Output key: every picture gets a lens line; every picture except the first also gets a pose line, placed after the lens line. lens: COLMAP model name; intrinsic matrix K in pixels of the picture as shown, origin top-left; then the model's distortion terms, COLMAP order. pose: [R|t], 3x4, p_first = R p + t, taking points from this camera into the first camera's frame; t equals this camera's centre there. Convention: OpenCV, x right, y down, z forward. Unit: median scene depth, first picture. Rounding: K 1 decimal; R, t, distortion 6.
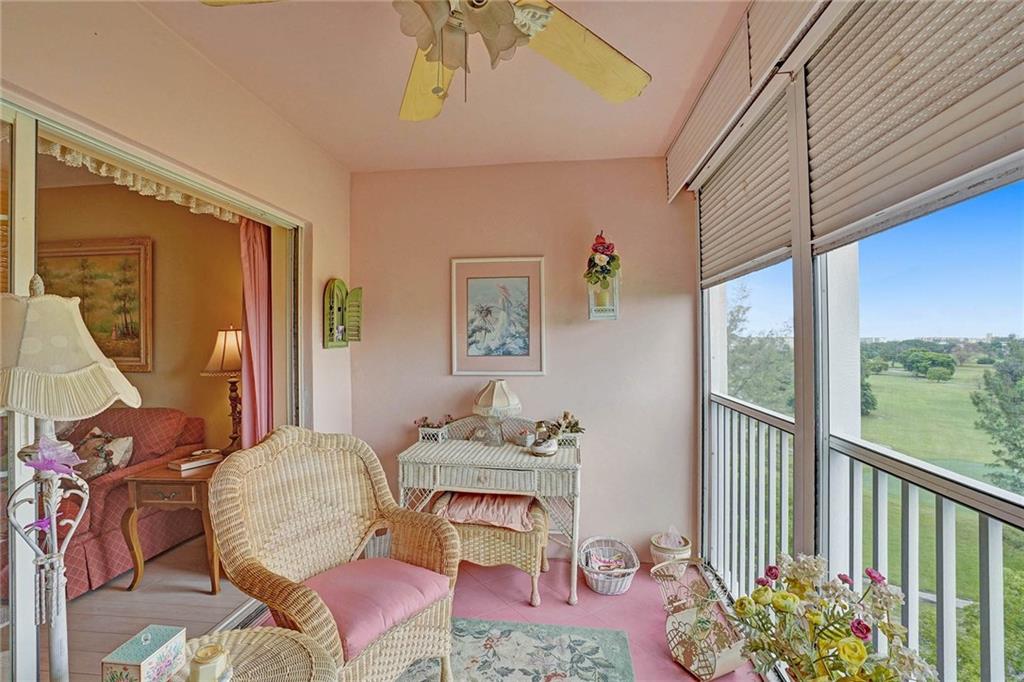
lens RADIAL K [[475.4, 0, 511.9], [0, 475.4, 350.1], [0, 0, 1]] dist [-0.005655, 0.000541]
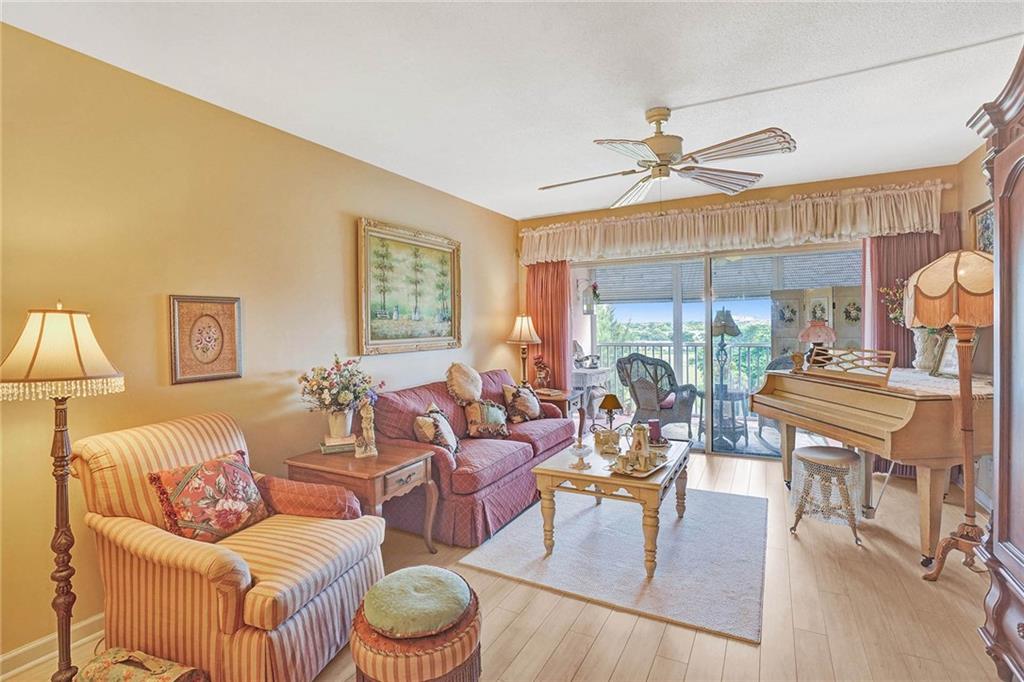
lens RADIAL K [[481.2, 0, 510.0], [0, 481.2, 339.1], [0, 0, 1]] dist [-0.069310, 0.026013]
pose [[0.335362, -0.028143, 0.941669, -1.896110], [0.031225, 0.999337, 0.018747, 0.002660], [-0.941572, 0.023116, 0.336018, 0.435970]]
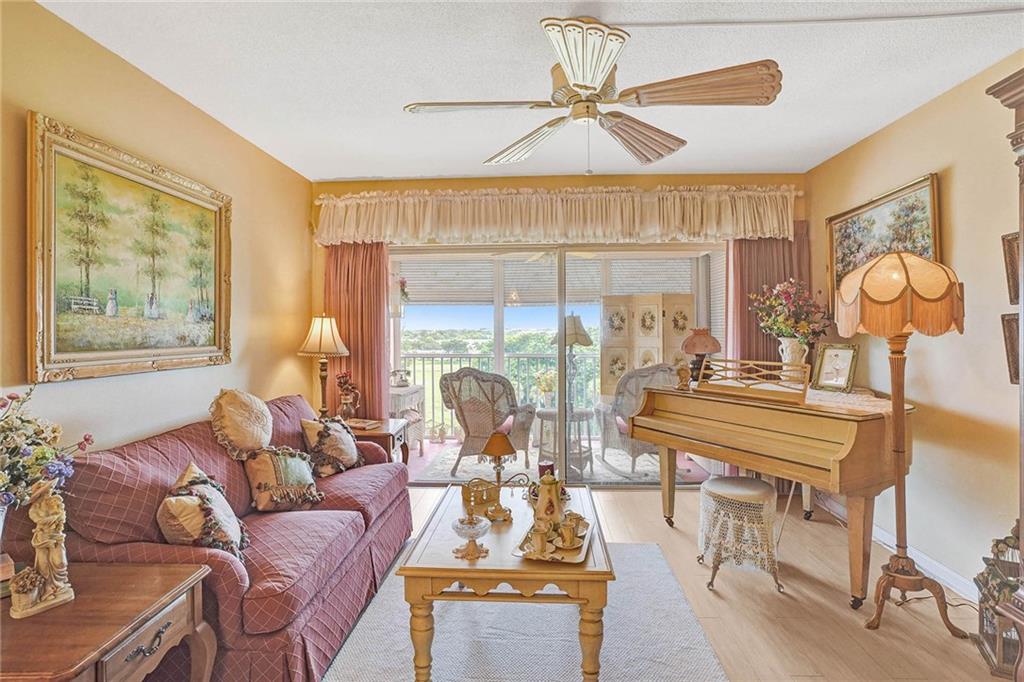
lens RADIAL K [[535.8, 0, 510.8], [0, 535.8, 337.4], [0, 0, 1]] dist [-0.062041, 0.035255]
pose [[-0.106732, -0.008094, 0.994255, -1.672925], [0.020381, 0.999739, 0.010327, 0.001790], [-0.994079, 0.021366, -0.106539, 0.610411]]
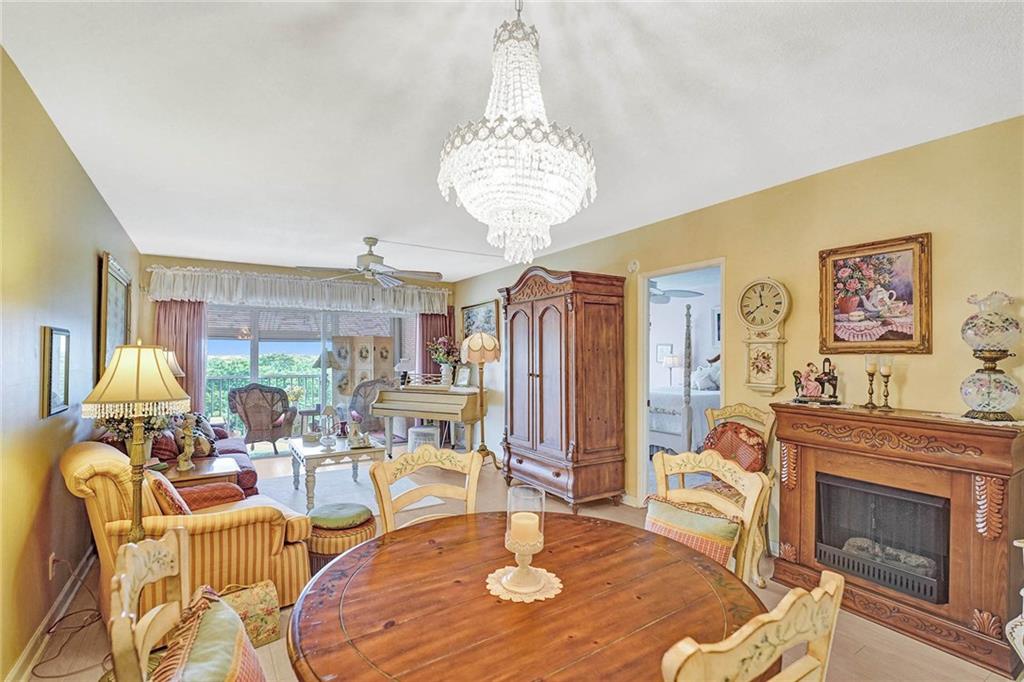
lens RADIAL K [[475.4, 0, 511.9], [0, 475.4, 350.1], [0, 0, 1]] dist [-0.005655, 0.000541]
pose [[-0.663647, 0.013328, 0.747927, -2.356704], [0.013247, 0.999894, -0.006064, -0.015724], [-0.747928, 0.005884, -0.663753, 1.054025]]
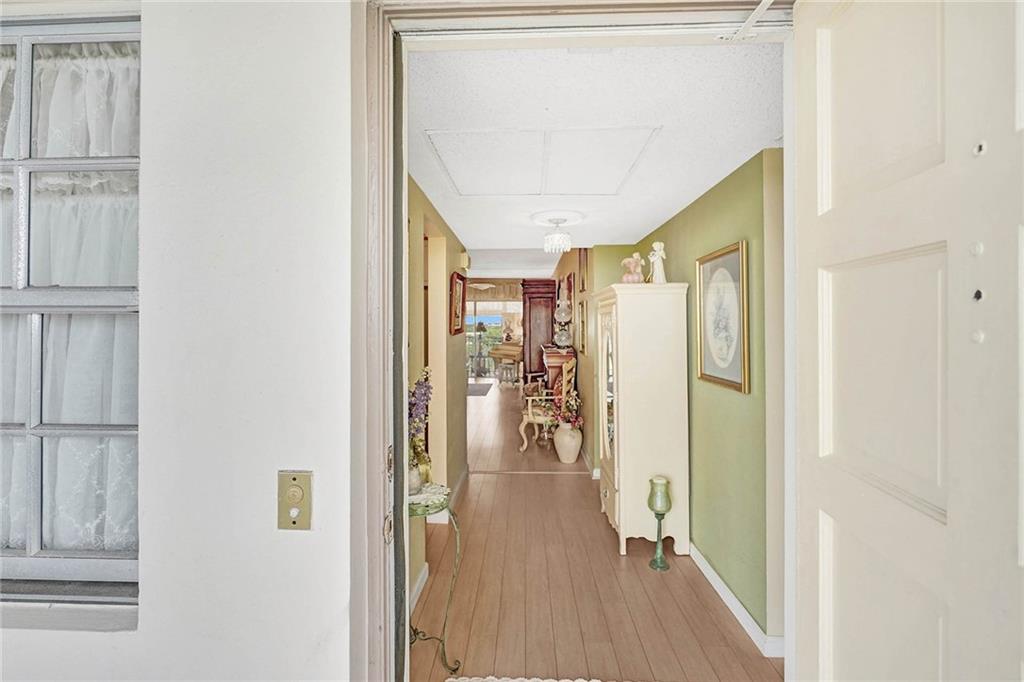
lens RADIAL K [[475.4, 0, 508.1], [0, 475.4, 326.3], [0, 0, 1]] dist [-0.000420, 0.000133]
pose [[-0.123742, 0.001617, 0.992313, -3.917284], [0.016746, 0.999860, 0.000459, -0.000286], [-0.992173, 0.016674, -0.123752, 0.549403]]
